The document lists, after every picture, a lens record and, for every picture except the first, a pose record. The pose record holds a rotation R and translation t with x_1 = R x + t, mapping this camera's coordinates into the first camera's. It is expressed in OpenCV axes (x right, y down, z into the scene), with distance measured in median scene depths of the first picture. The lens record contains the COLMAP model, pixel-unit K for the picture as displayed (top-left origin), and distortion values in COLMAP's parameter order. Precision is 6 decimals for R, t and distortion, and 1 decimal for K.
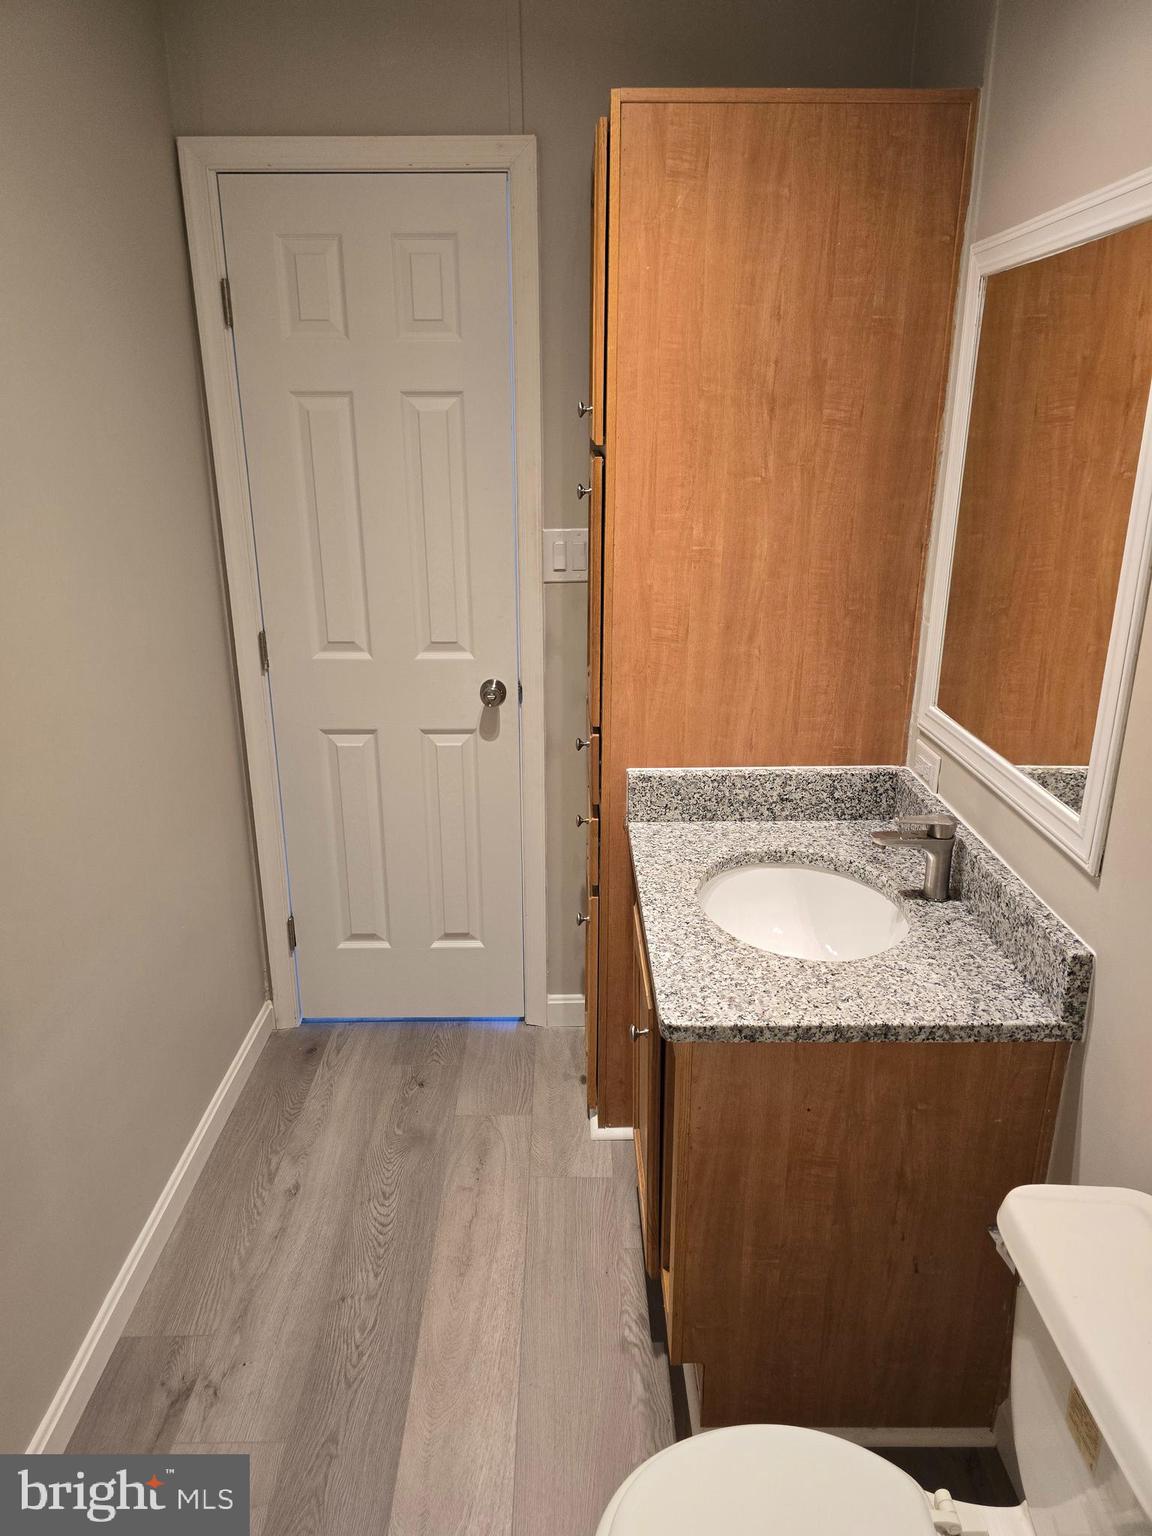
lens RADIAL K [[1033.0, 0, 562.5], [0, 1033.0, 766.8], [0, 0, 1]] dist [0.043474, -0.003931]
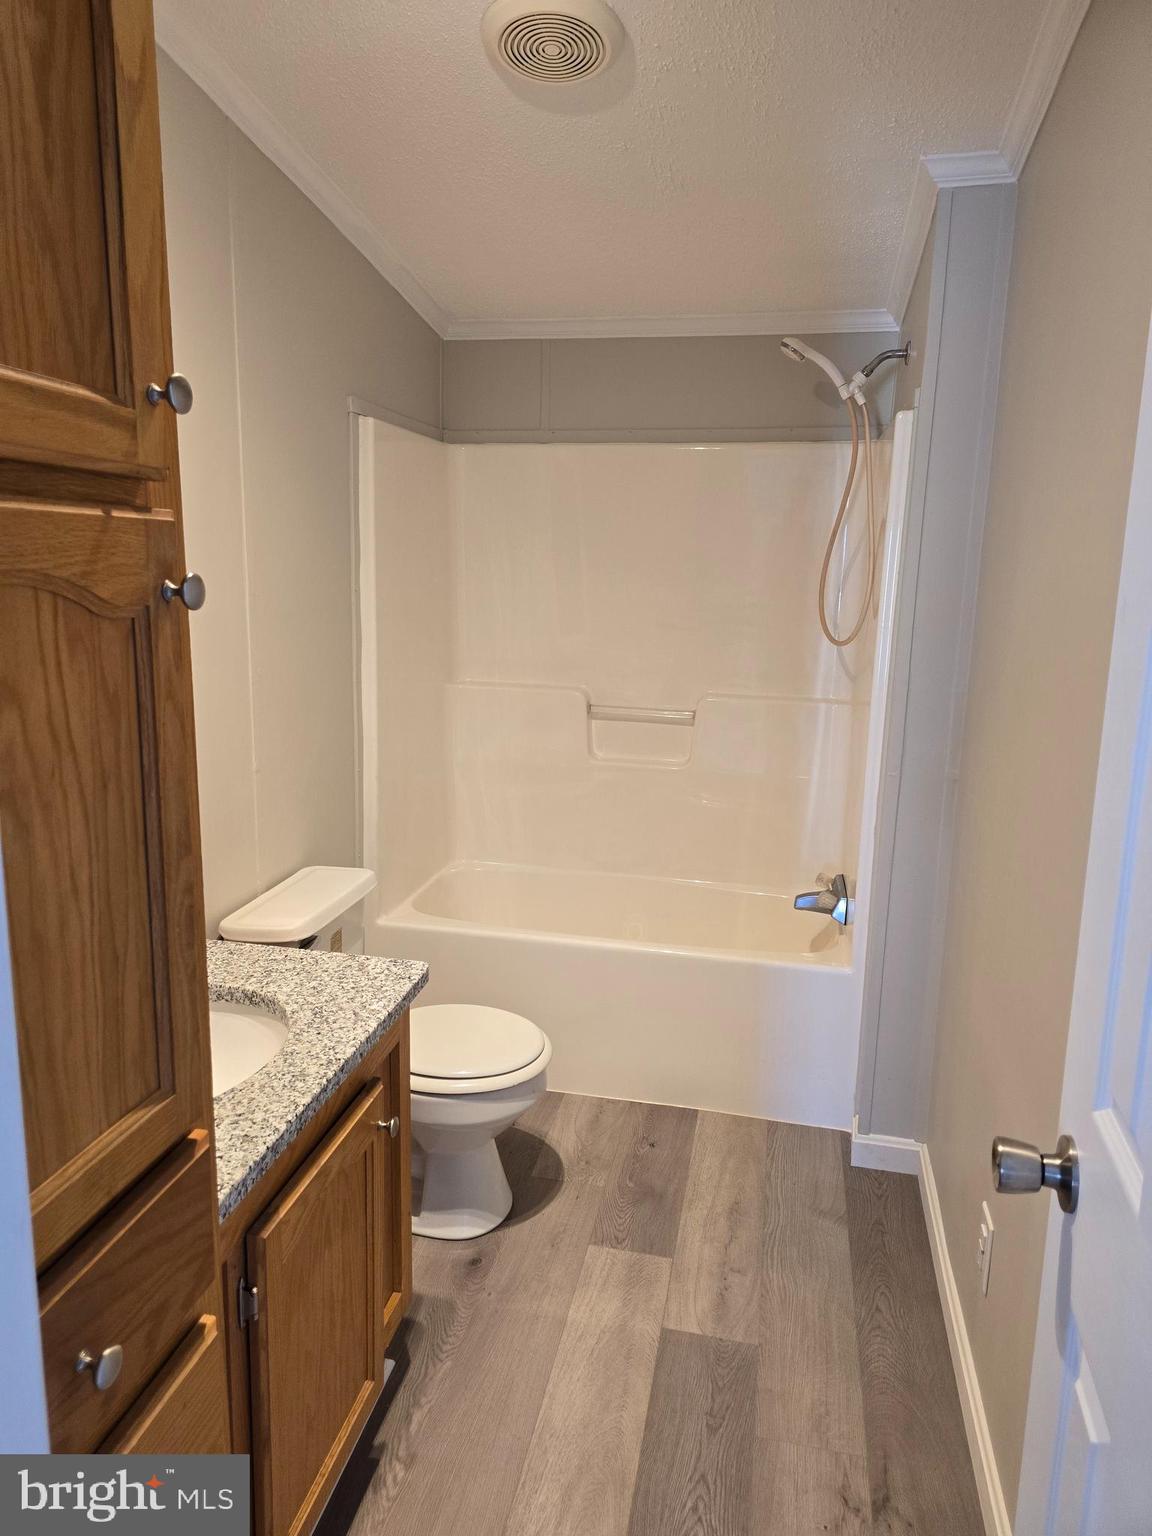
lens RADIAL K [[1033.0, 0, 565.1], [0, 1033.0, 763.5], [0, 0, 1]] dist [0.043474, -0.003931]
pose [[-0.977008, -0.053432, 0.206400, -0.242834], [0.056879, 0.867680, 0.493858, -0.450608], [-0.205477, 0.494243, -0.844691, 1.508959]]
